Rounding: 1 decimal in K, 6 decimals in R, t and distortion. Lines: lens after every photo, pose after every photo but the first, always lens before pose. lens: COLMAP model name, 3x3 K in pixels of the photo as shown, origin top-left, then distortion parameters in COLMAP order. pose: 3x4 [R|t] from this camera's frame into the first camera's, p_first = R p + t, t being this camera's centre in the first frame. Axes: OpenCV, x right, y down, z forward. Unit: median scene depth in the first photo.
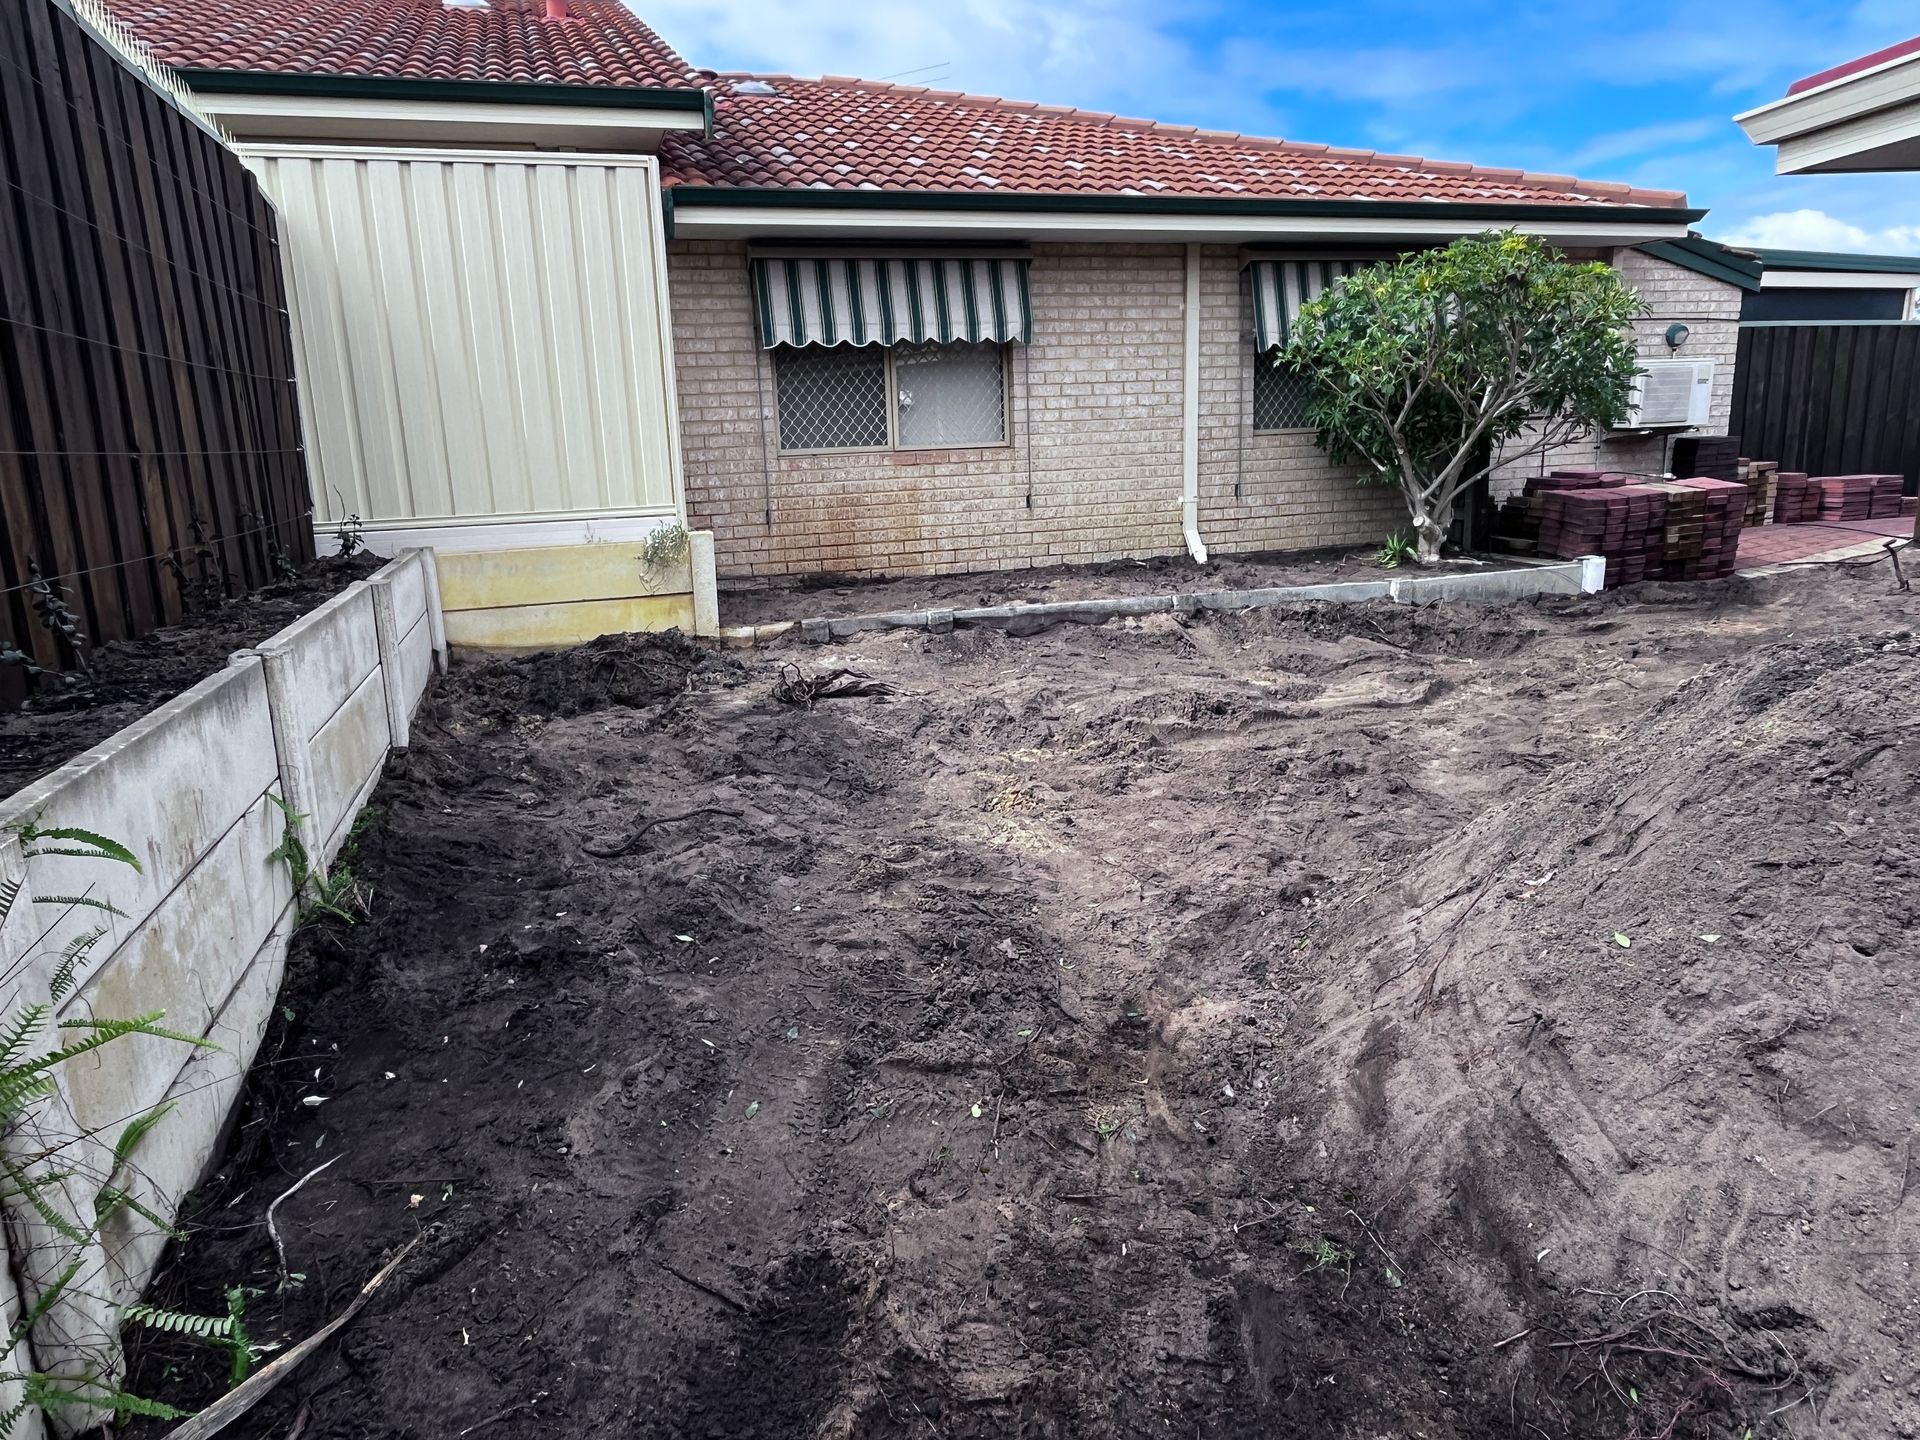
lens RADIAL K [[1215.8, 0, 963.2], [0, 1215.8, 717.3], [0, 0, 1]] dist [0.002285, -0.008395]
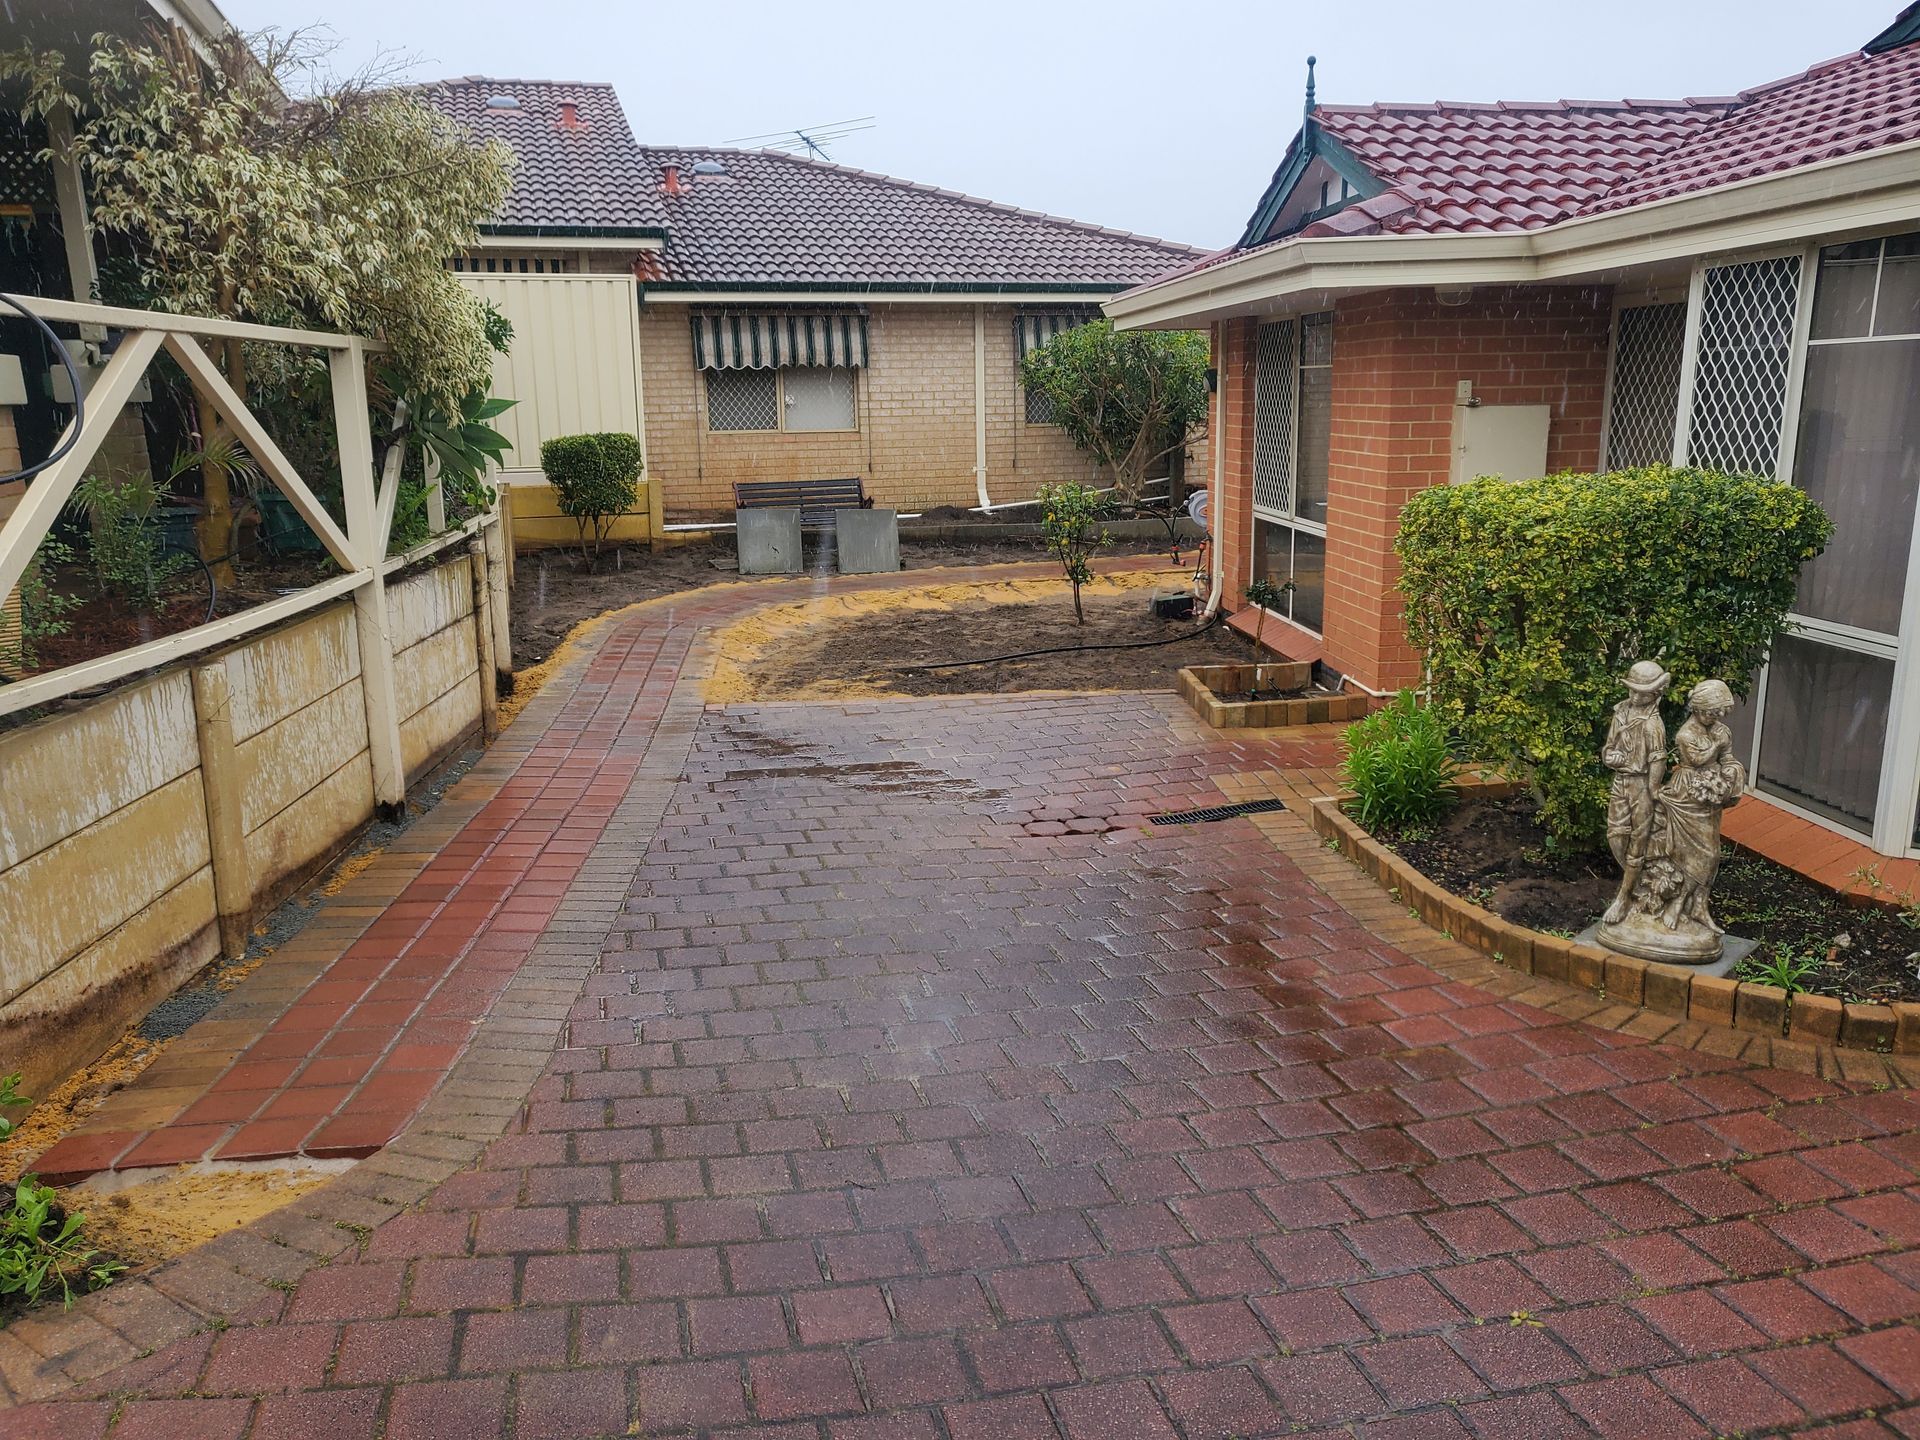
lens RADIAL K [[1465.2, 0, 995.3], [0, 1465.2, 737.3], [0, 0, 1]] dist [-0.012188, 0.055010]
pose [[0.999576, 0.027774, -0.008736, 0.249524], [-0.027721, 0.999597, 0.006128, 0.157043], [0.008902, -0.005883, 0.999943, -0.906633]]
